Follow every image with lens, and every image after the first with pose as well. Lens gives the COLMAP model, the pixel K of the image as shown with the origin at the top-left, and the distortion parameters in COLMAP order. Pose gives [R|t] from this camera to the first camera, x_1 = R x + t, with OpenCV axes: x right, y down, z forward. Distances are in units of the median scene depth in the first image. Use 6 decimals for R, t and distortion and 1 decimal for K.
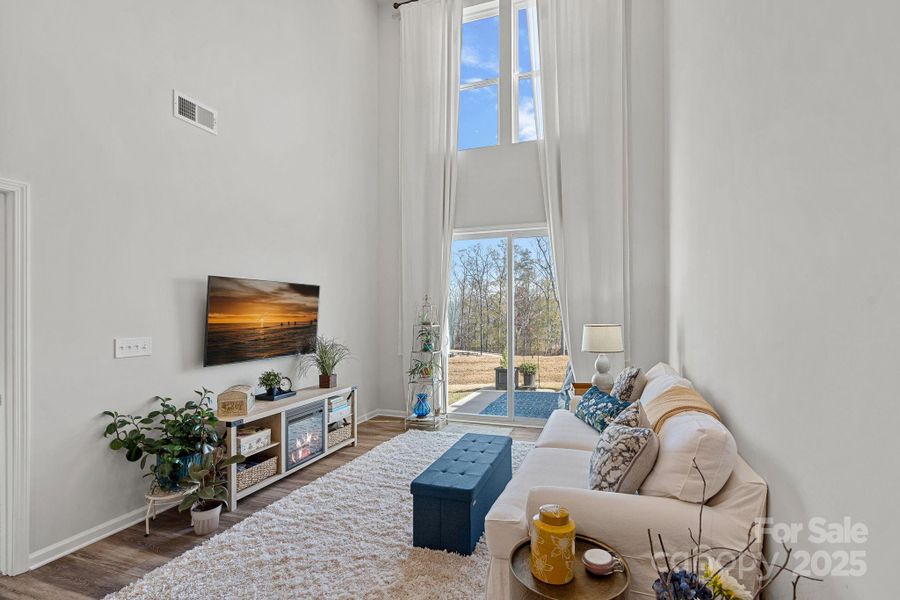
lens RADIAL K [[417.4, 0, 455.8], [0, 417.4, 306.1], [0, 0, 1]] dist [0.003691, 0.000474]
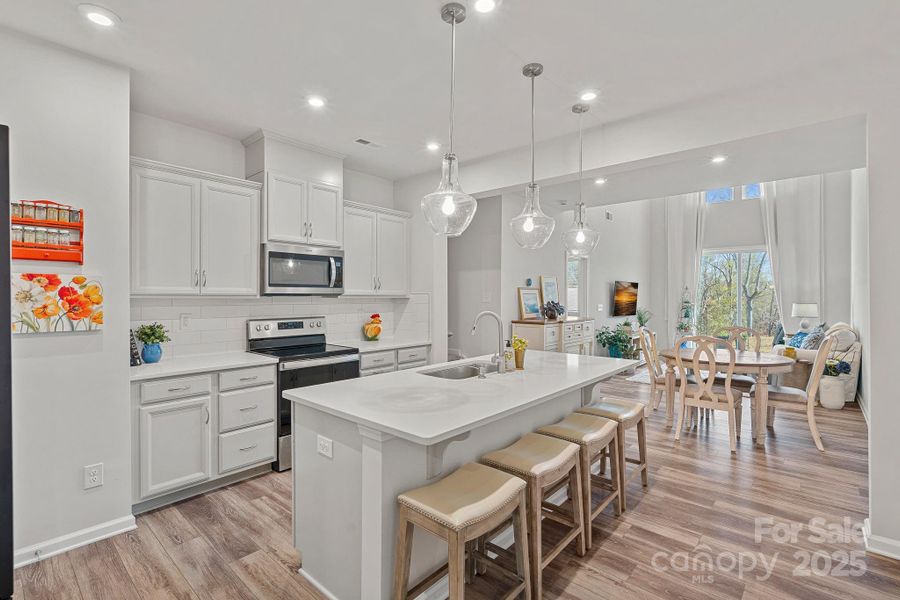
lens RADIAL K [[417.4, 0, 449.5], [0, 417.4, 300.1], [0, 0, 1]] dist [0.003691, 0.000474]
pose [[0.937596, 0.009197, -0.347605, -0.483588], [-0.000379, 0.999677, 0.025429, -0.017364], [0.347726, -0.023711, 0.937296, -1.291344]]
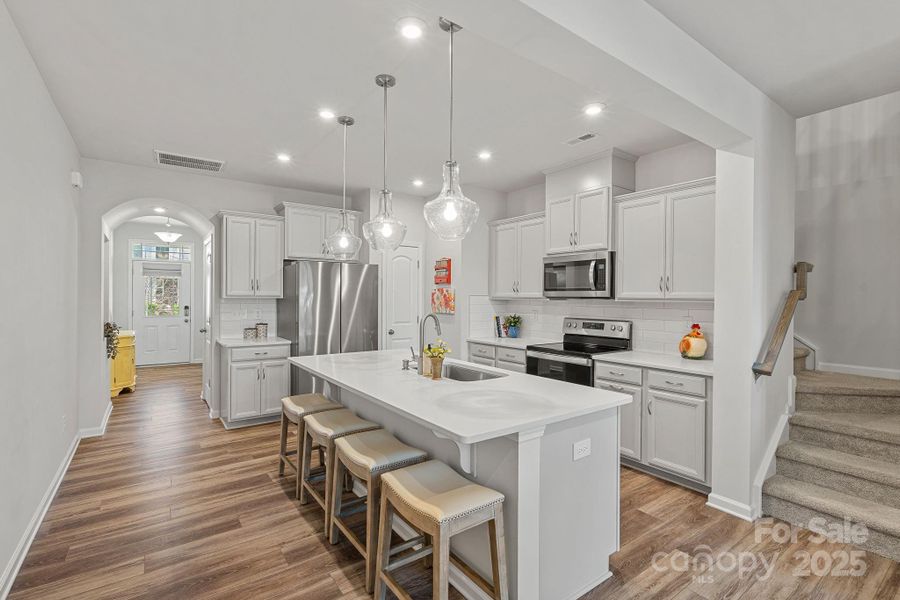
lens RADIAL K [[417.4, 0, 447.2], [0, 417.4, 299.0], [0, 0, 1]] dist [0.003691, 0.000474]
pose [[-0.555432, 0.003201, -0.831556, -0.101478], [0.006650, 0.999978, -0.000593, -0.004682], [0.831536, -0.005859, -0.555441, -0.279262]]
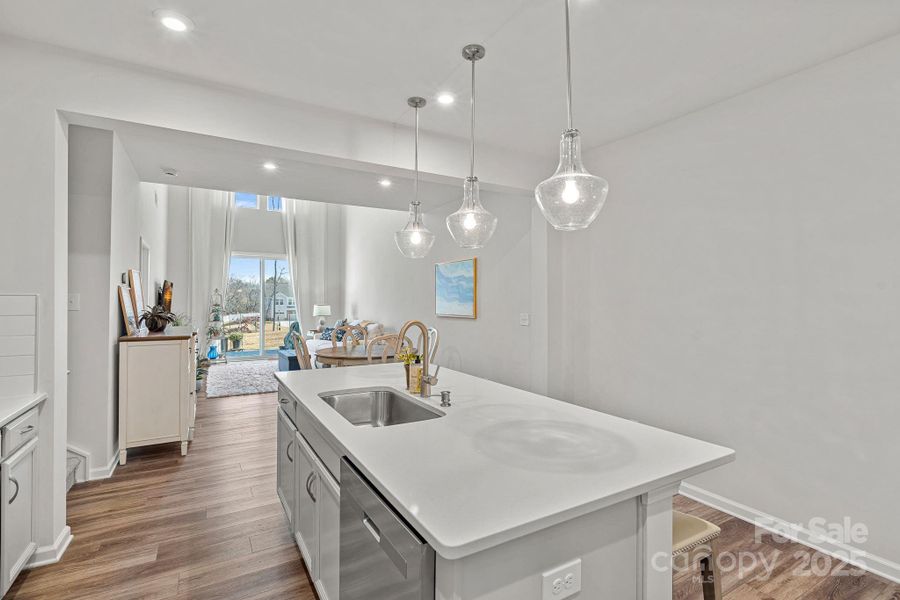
lens RADIAL K [[417.4, 0, 458.0], [0, 417.4, 296.2], [0, 0, 1]] dist [0.003691, 0.000474]
pose [[0.613604, 0.015258, 0.789467, -0.998484], [-0.020430, 0.999785, -0.003443, -0.011928], [-0.789350, -0.014016, 0.613784, -1.016487]]
